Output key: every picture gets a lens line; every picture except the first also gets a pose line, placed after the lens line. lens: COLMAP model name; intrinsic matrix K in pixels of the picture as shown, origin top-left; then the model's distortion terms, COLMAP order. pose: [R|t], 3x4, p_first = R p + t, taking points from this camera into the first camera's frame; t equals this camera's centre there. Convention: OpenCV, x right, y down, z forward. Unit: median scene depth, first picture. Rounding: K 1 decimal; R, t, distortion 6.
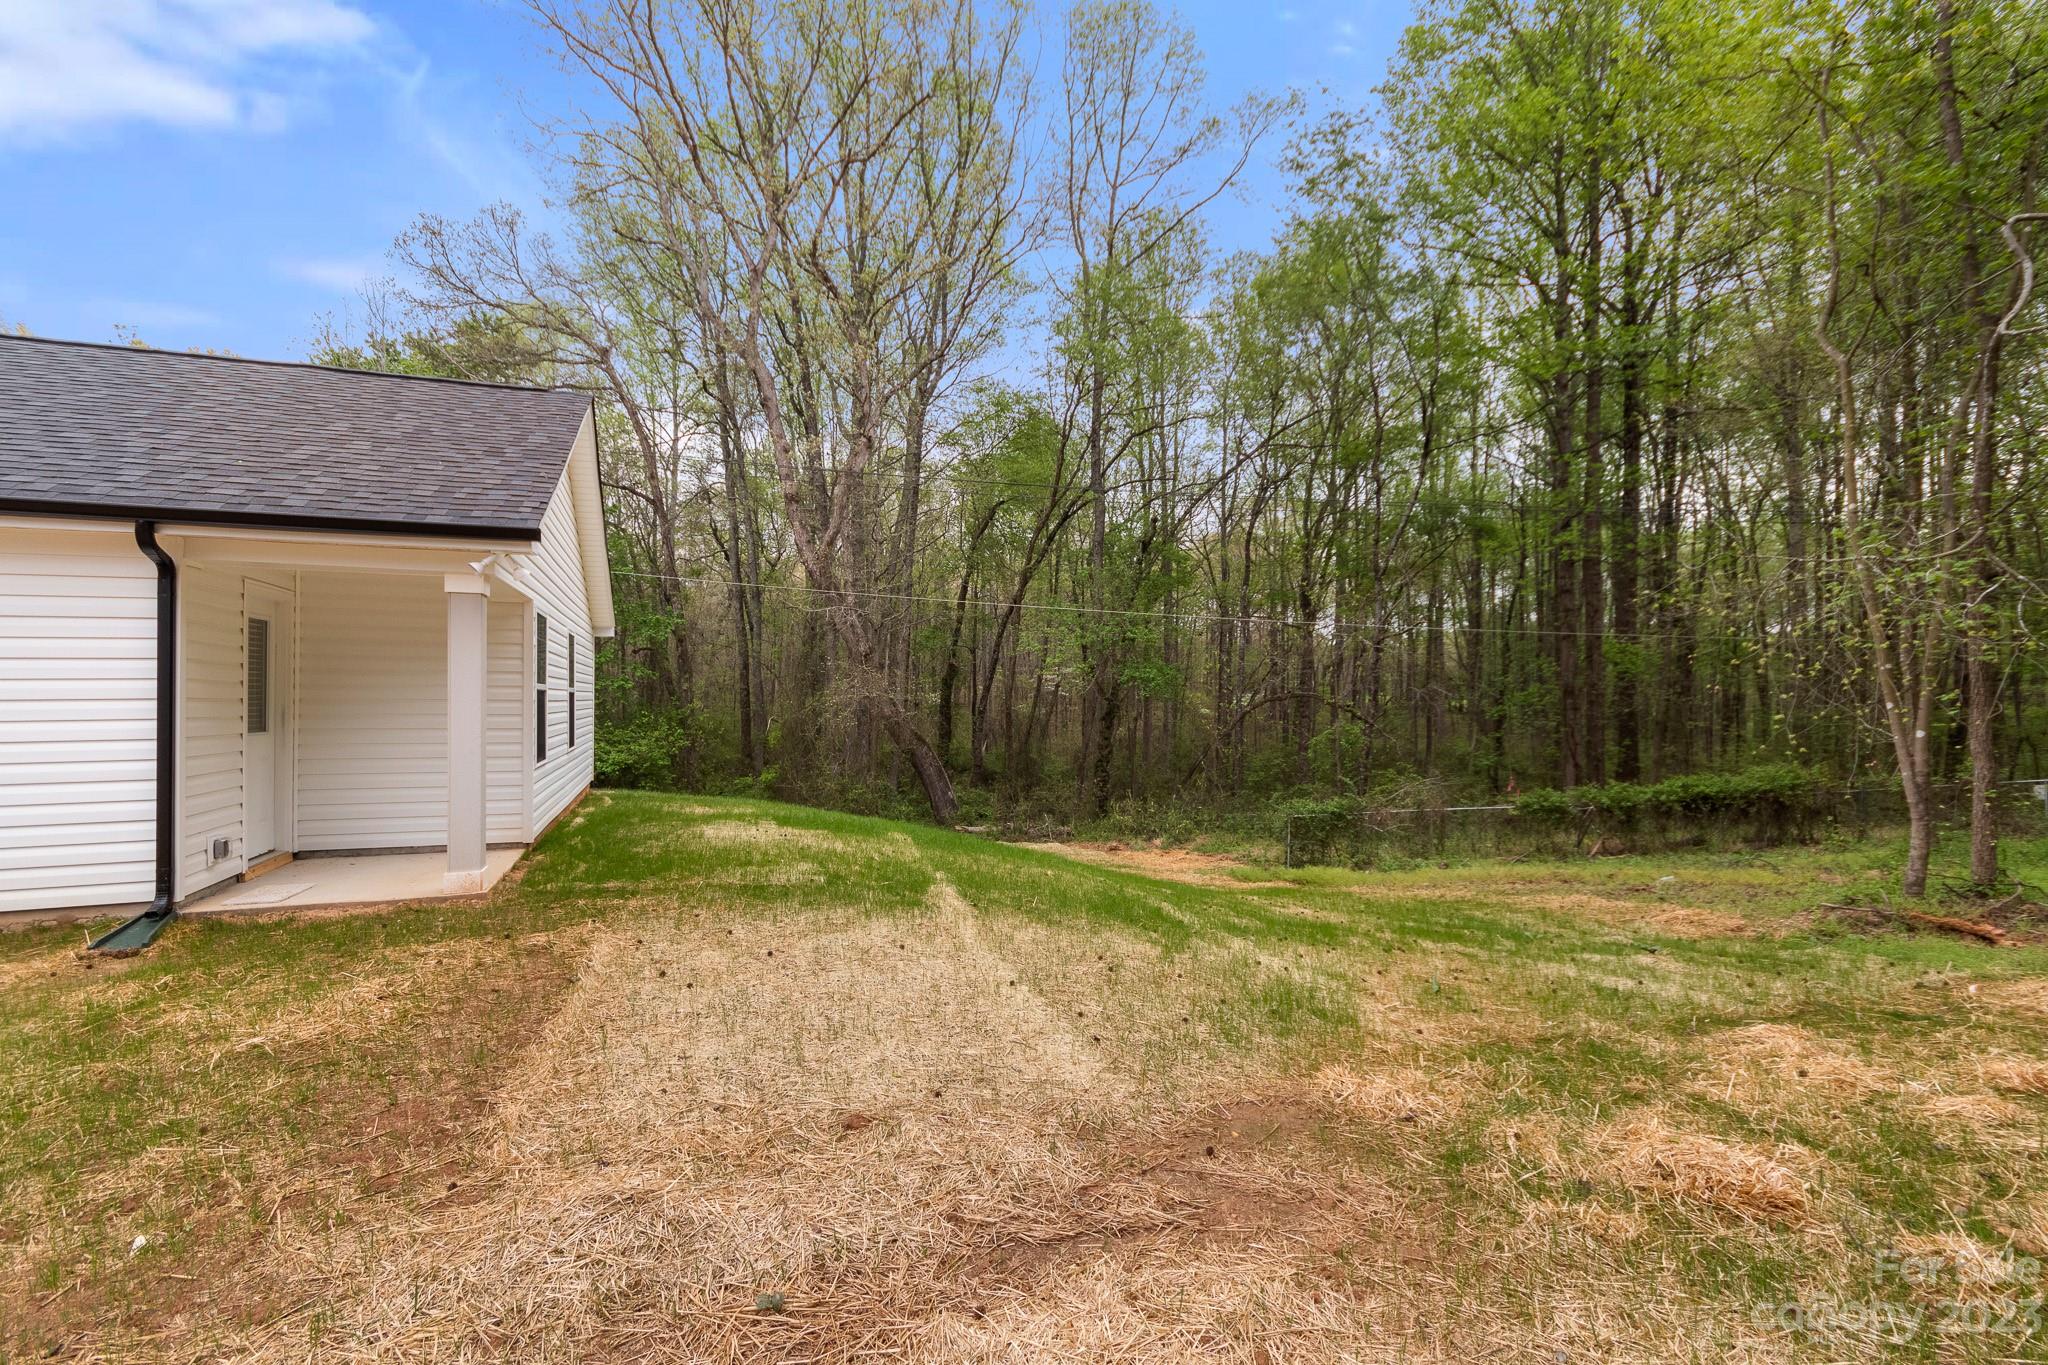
lens RADIAL K [[967.3, 0, 1024.0], [0, 967.3, 682.5], [0, 0, 1]] dist [0.002063, 0.000059]
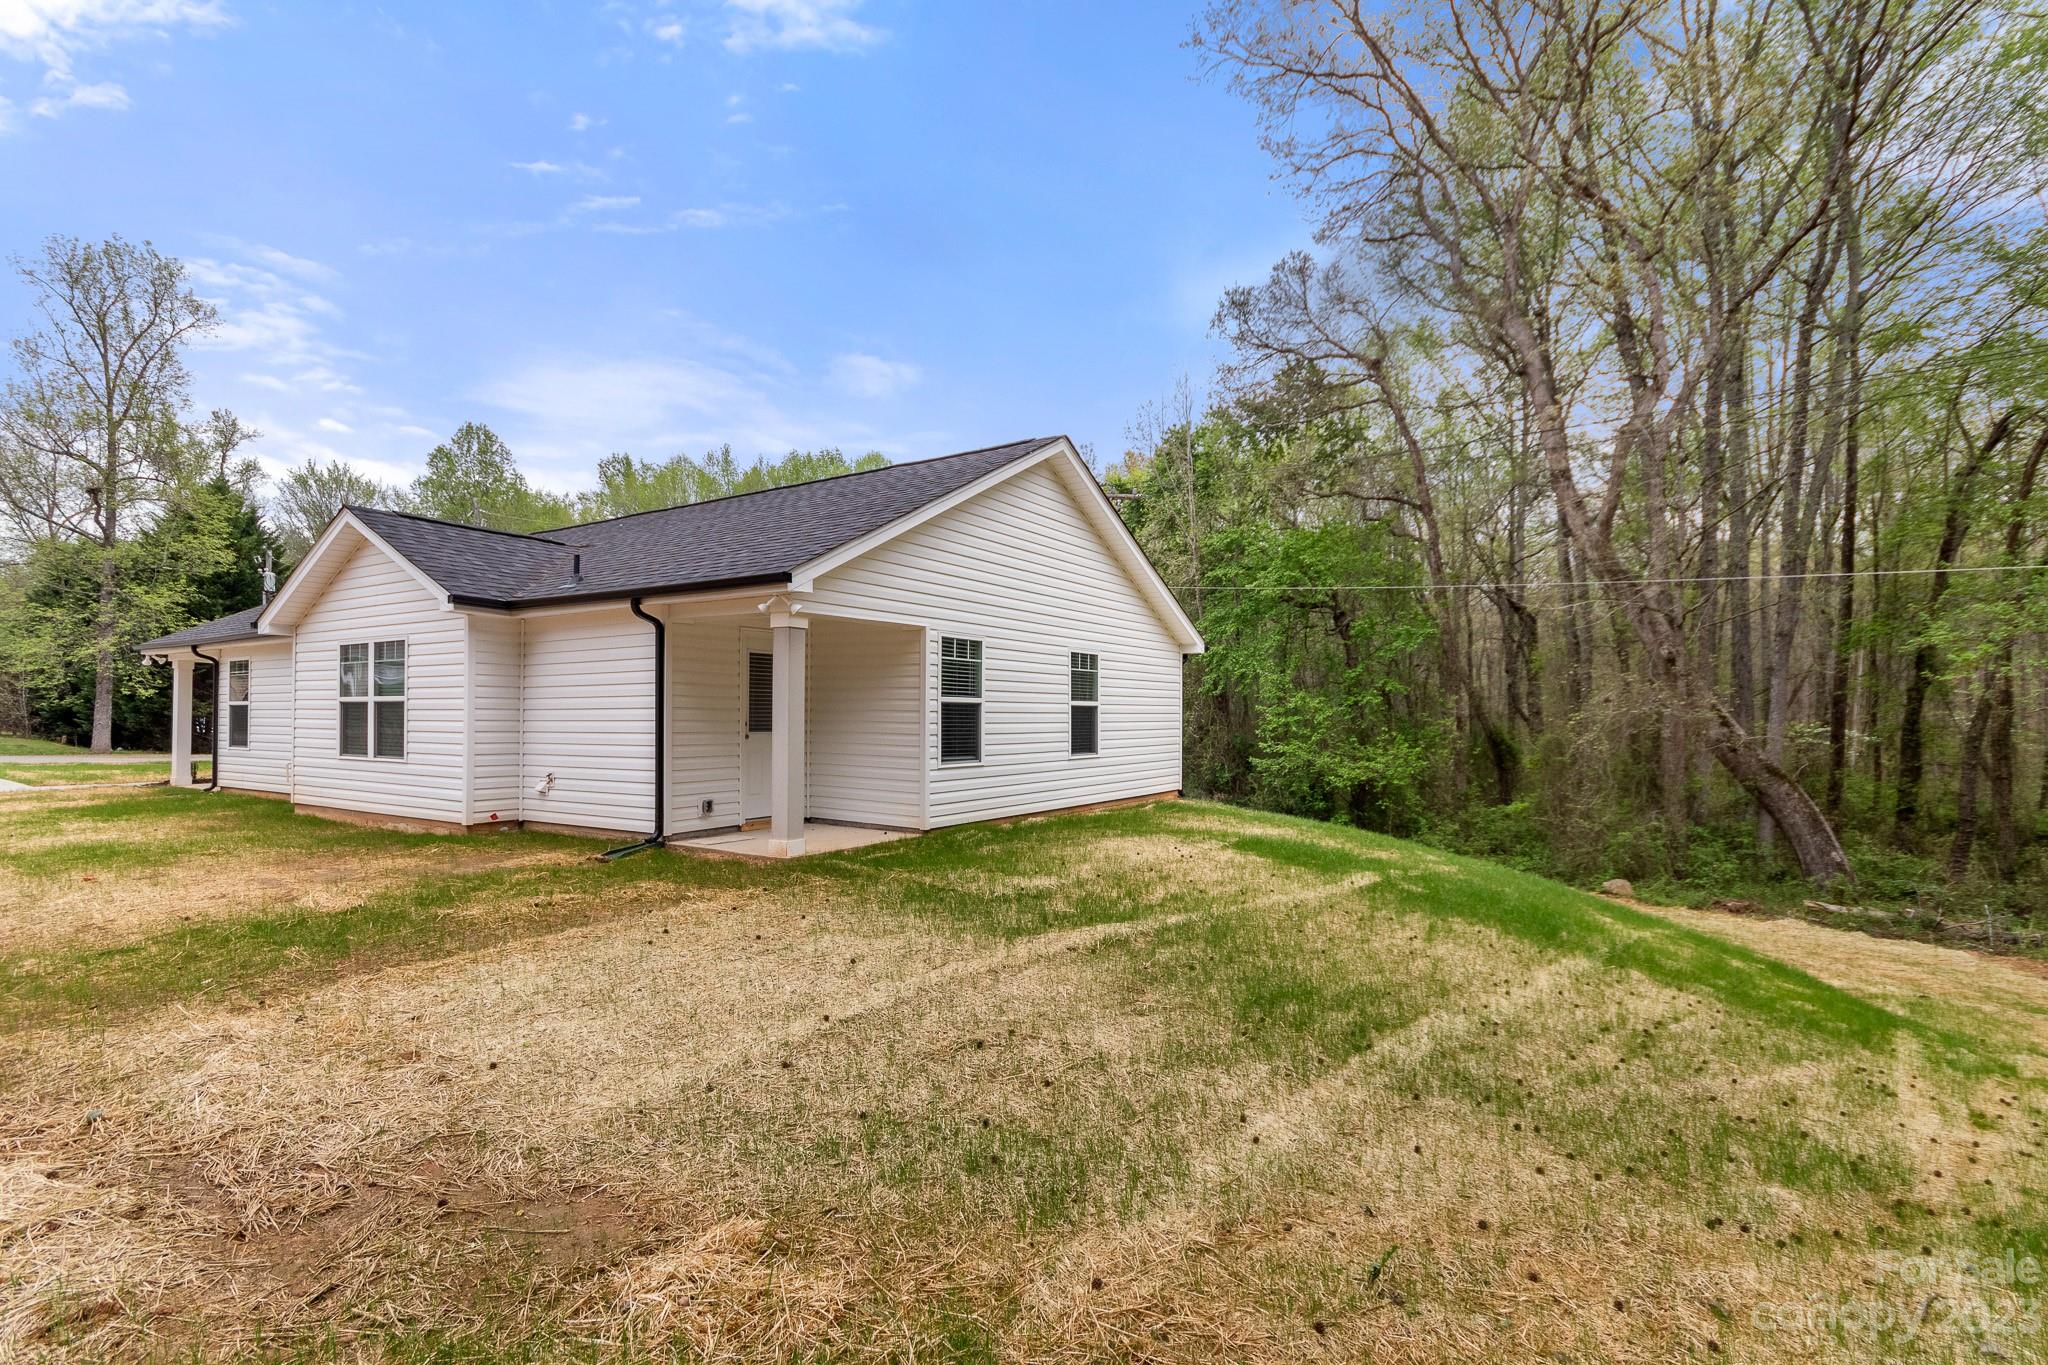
lens RADIAL K [[955.1, 0, 968.8], [0, 955.1, 709.8], [0, 0, 1]] dist [0.002779, 0.000166]
pose [[0.559019, -0.003164, -0.829149, 0.712381], [0.011810, 0.999922, 0.004146, 0.019354], [0.829071, -0.012110, 0.559013, 0.546261]]
